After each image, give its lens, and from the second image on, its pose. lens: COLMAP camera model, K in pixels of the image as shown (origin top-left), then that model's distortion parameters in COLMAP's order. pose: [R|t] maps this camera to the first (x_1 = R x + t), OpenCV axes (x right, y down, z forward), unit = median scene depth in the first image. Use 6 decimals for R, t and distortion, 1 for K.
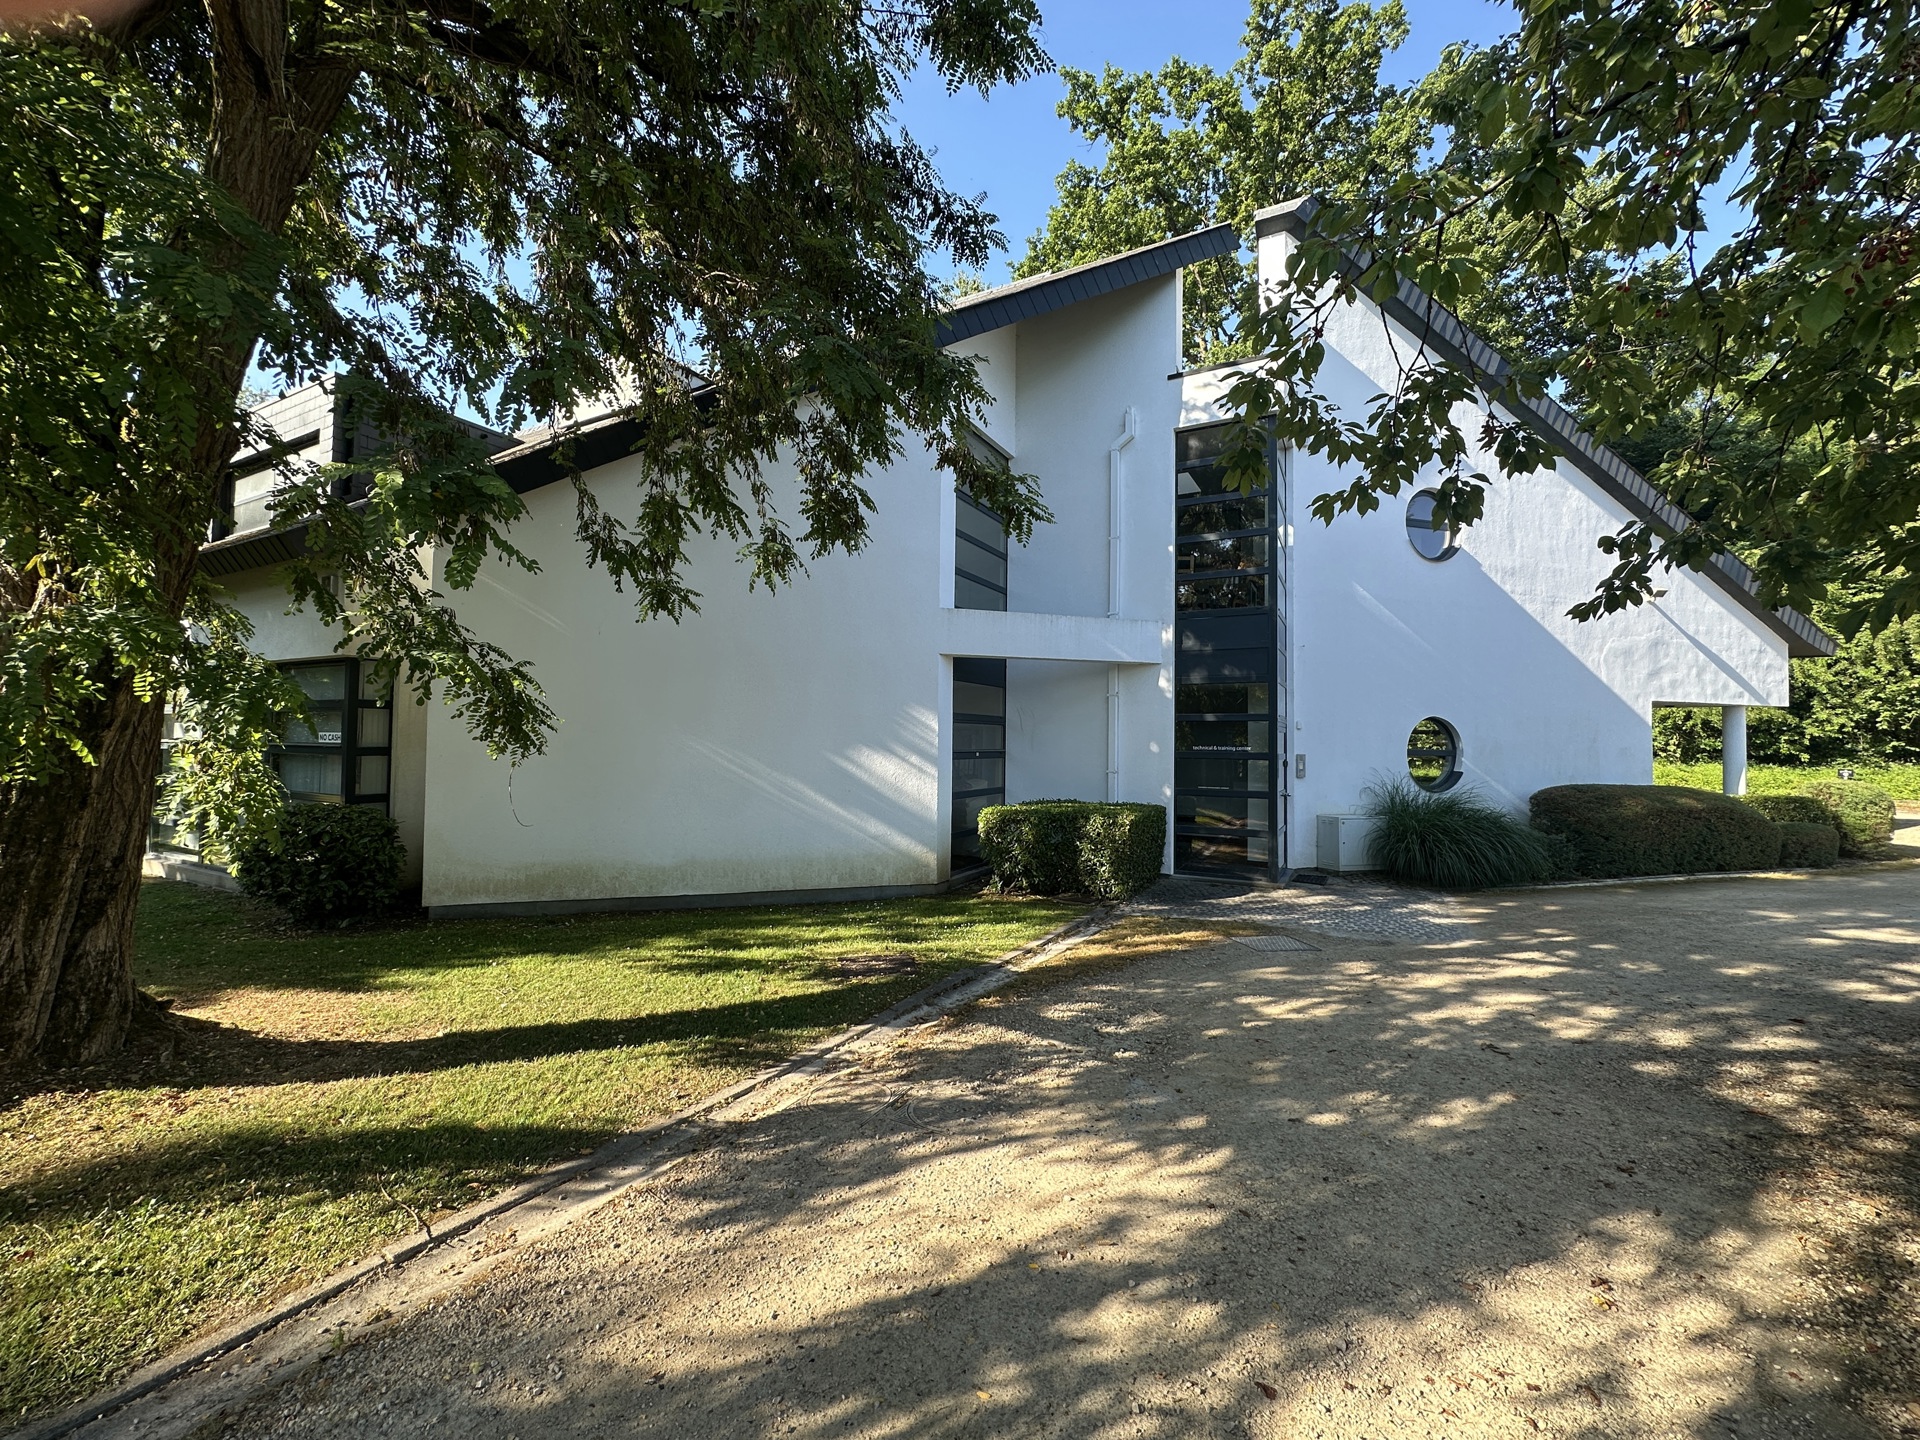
lens RADIAL K [[763.6, 0, 960.0], [0, 763.6, 720.0], [0, 0, 1]] dist [0.001283, 0.000102]
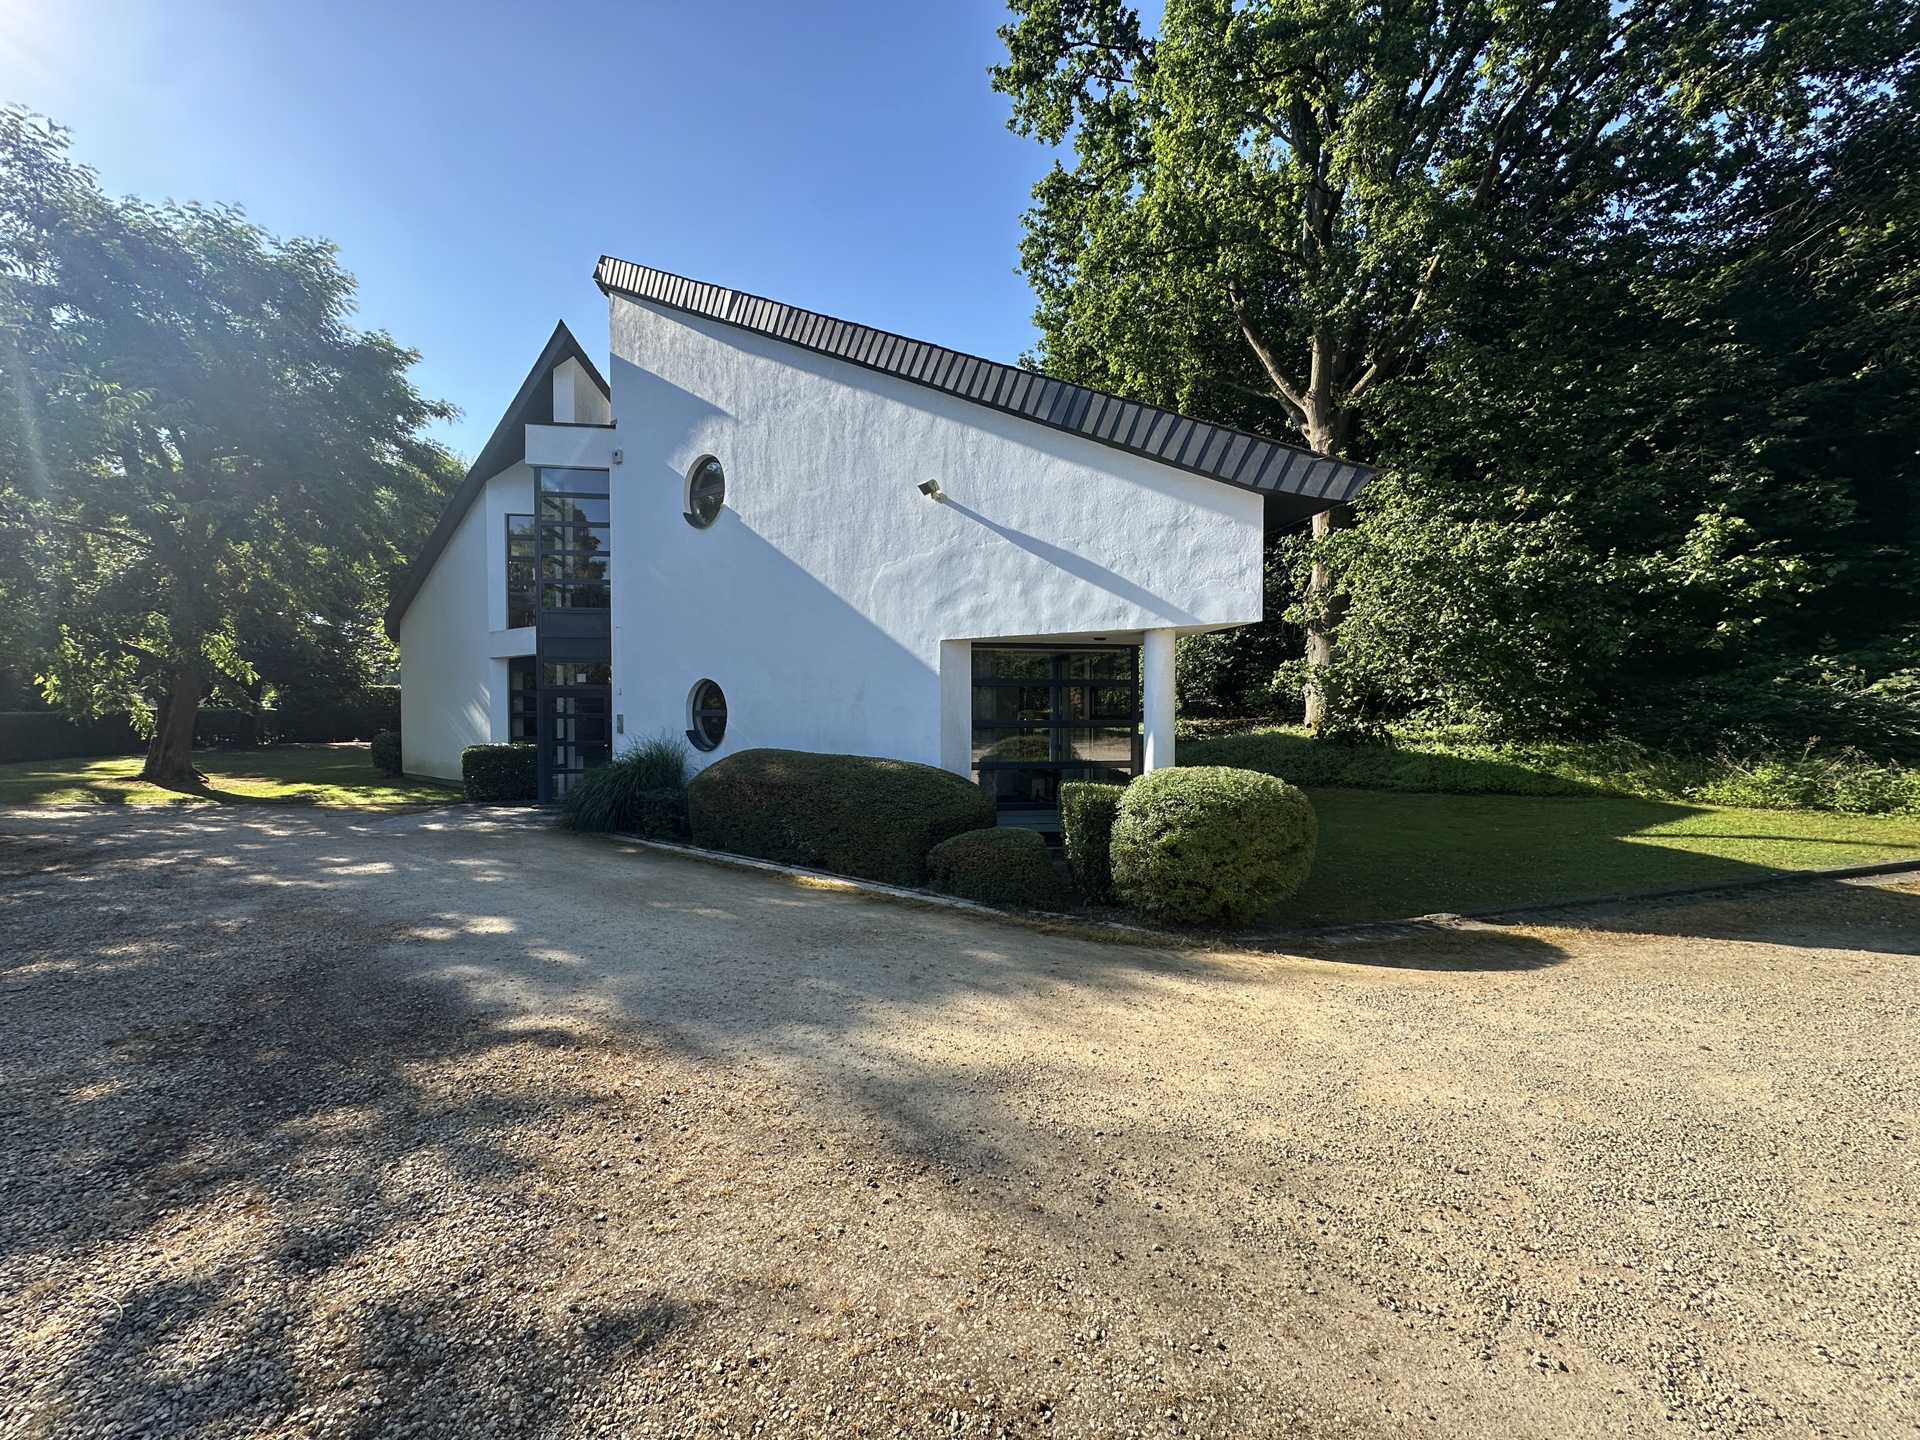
lens RADIAL K [[763.6, 0, 960.0], [0, 763.6, 720.0], [0, 0, 1]] dist [0.001283, 0.000102]
pose [[0.599141, 0.003025, -0.800638, 1.486565], [0.029164, 0.999247, 0.025599, 0.032170], [0.800112, -0.038687, 0.598601, 0.583836]]
